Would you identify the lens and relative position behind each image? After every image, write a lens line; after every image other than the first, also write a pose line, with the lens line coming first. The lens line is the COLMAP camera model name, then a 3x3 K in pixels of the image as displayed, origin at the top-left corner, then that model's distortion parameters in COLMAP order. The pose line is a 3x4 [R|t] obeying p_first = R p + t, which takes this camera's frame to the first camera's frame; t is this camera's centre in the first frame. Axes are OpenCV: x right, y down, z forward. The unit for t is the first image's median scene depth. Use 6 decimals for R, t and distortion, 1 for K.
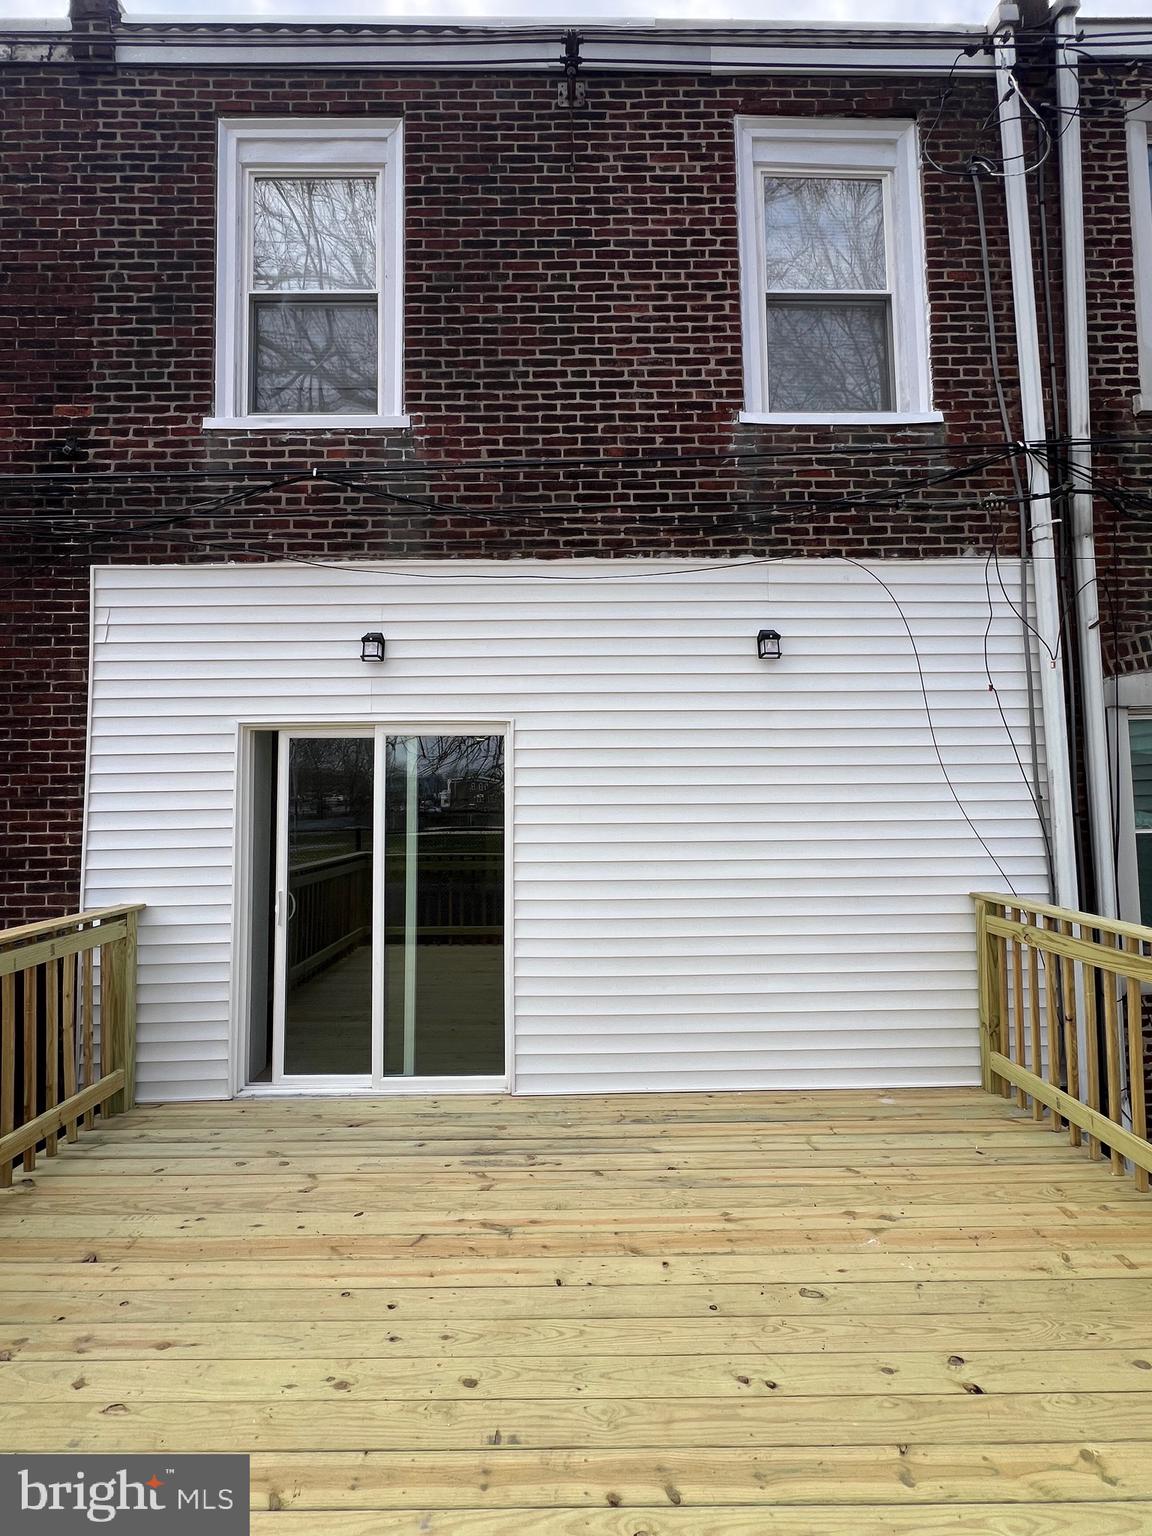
lens RADIAL K [[710.3, 0, 575.4], [0, 710.3, 762.0], [0, 0, 1]] dist [-0.001807, 0.001127]
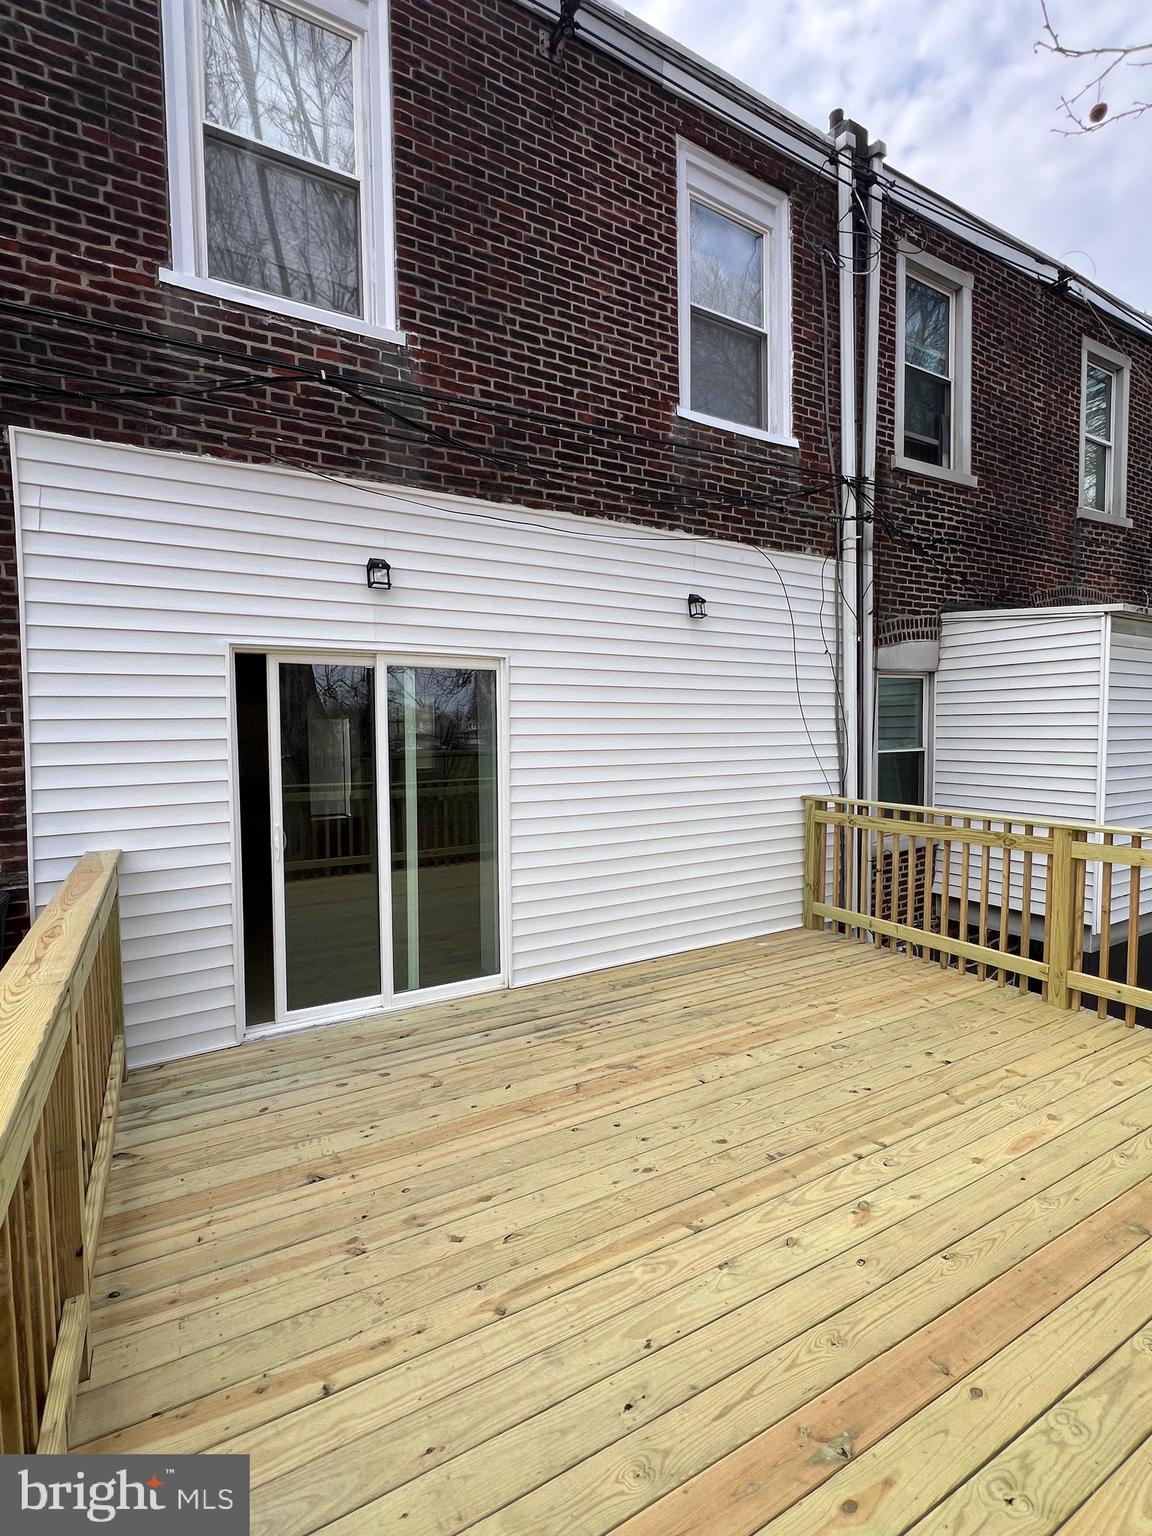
lens RADIAL K [[710.3, 0, 575.4], [0, 710.3, 762.0], [0, 0, 1]] dist [-0.001807, 0.001127]
pose [[0.871589, -0.019411, 0.489853, -0.521067], [-0.027485, 0.995709, 0.088360, 0.002872], [-0.489466, -0.090478, 0.867316, -0.007206]]
